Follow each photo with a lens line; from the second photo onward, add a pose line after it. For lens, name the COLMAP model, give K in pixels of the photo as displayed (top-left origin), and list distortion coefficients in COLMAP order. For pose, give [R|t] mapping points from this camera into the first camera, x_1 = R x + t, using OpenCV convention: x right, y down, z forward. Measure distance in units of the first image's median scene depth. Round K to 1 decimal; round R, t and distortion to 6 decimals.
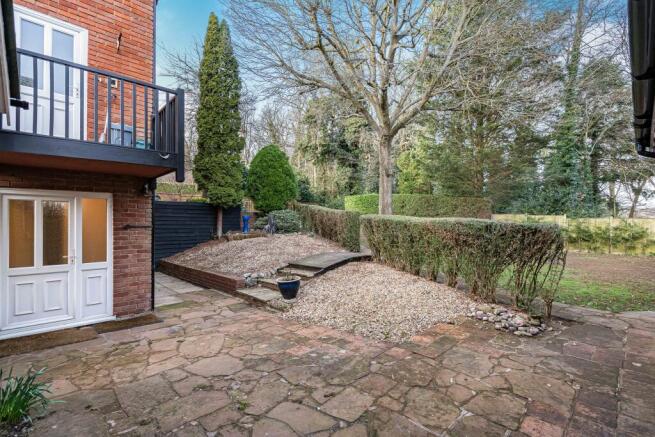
lens RADIAL K [[302.5, 0, 325.4], [0, 302.5, 219.3], [0, 0, 1]] dist [0.003014, 0.000444]
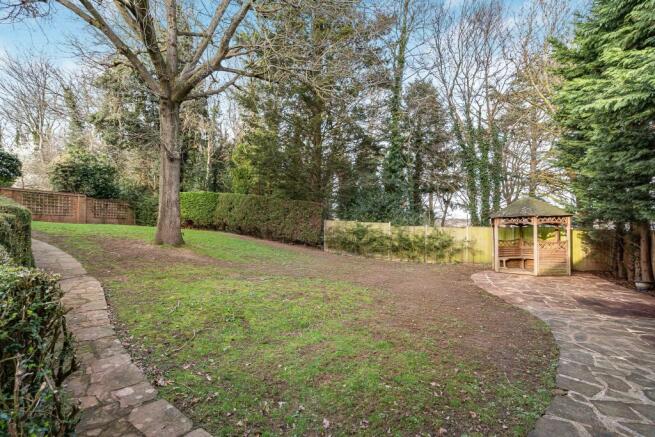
lens RADIAL K [[302.5, 0, 328.9], [0, 302.5, 221.5], [0, 0, 1]] dist [0.003014, 0.000444]
pose [[0.910827, 0.020322, 0.412289, 0.220257], [-0.016116, 0.999777, -0.013677, -0.000792], [-0.412475, 0.005814, 0.910951, 0.207892]]
